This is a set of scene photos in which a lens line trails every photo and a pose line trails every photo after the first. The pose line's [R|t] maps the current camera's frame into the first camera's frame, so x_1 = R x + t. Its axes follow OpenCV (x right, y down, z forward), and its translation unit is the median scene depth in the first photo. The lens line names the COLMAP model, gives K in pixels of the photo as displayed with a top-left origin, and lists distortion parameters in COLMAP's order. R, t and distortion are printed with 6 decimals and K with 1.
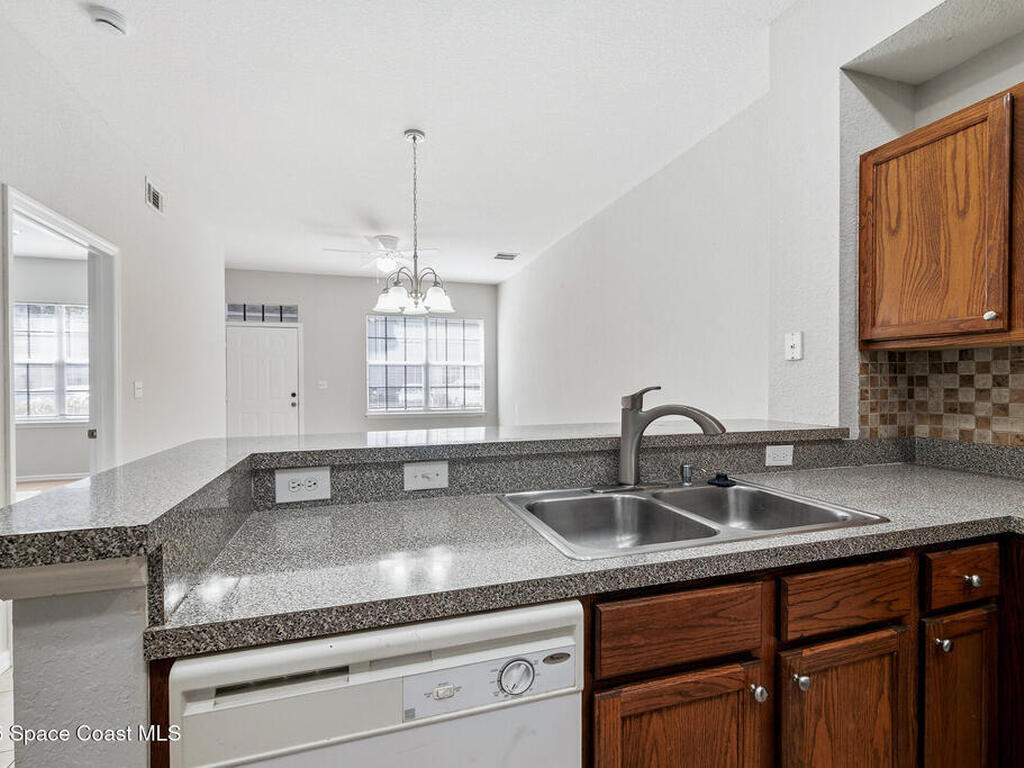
lens RADIAL K [[489.3, 0, 512.0], [0, 489.3, 384.0], [0, 0, 1]] dist [0.001550, 0.000034]
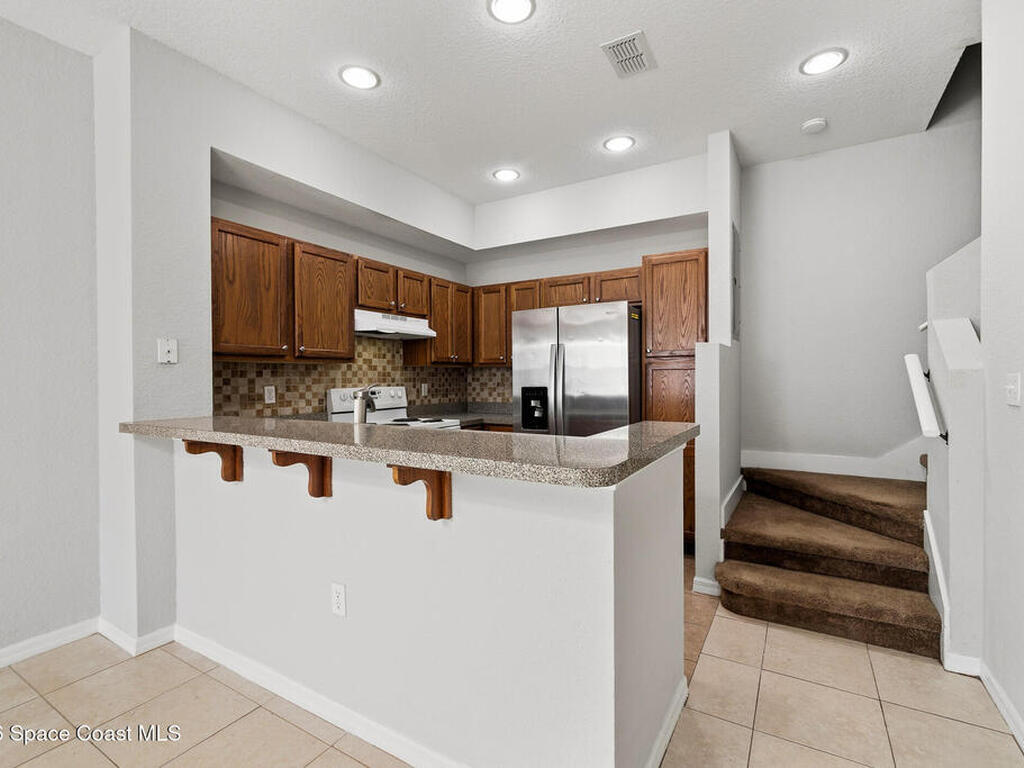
lens RADIAL K [[489.3, 0, 512.0], [0, 489.3, 384.0], [0, 0, 1]] dist [0.001550, 0.000034]
pose [[-0.660015, -0.000232, 0.751252, -0.227511], [0.012485, 0.999858, 0.011278, -0.002016], [-0.751148, 0.016823, -0.659919, 0.338822]]
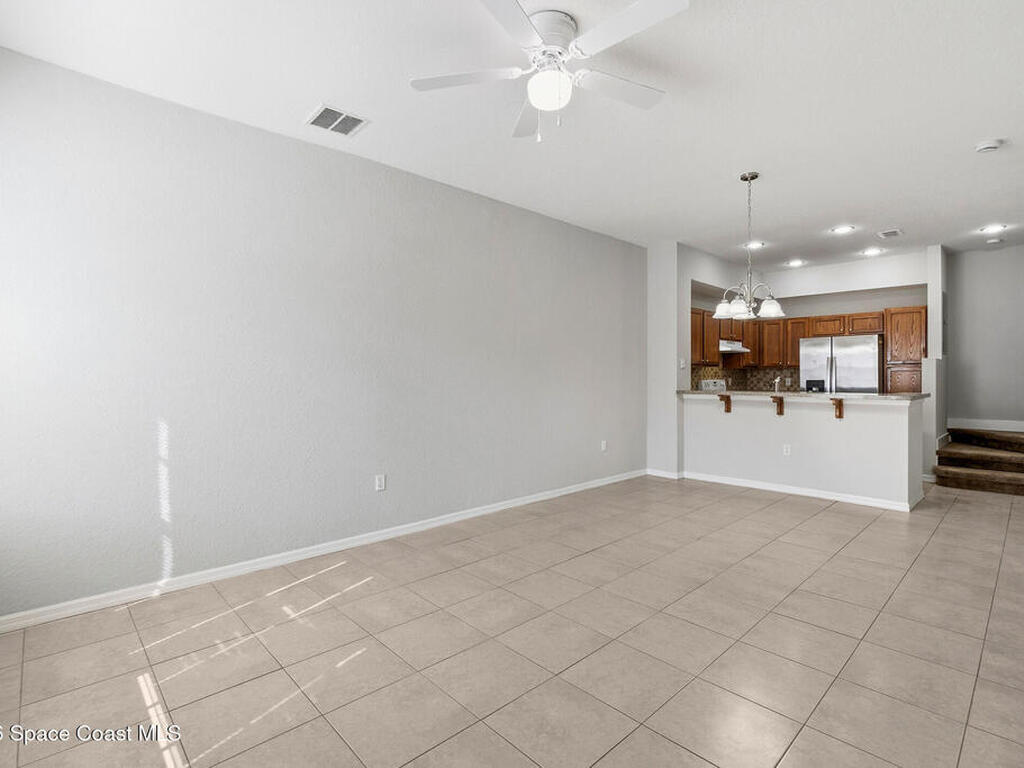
lens RADIAL K [[502.3, 0, 531.9], [0, 502.3, 378.0], [0, 0, 1]] dist [-0.001446, -0.000514]
pose [[-0.452093, 0.001158, 0.891970, -0.473311], [0.005744, 0.999982, 0.001613, -0.001515], [-0.891952, 0.005852, -0.452091, 0.908894]]
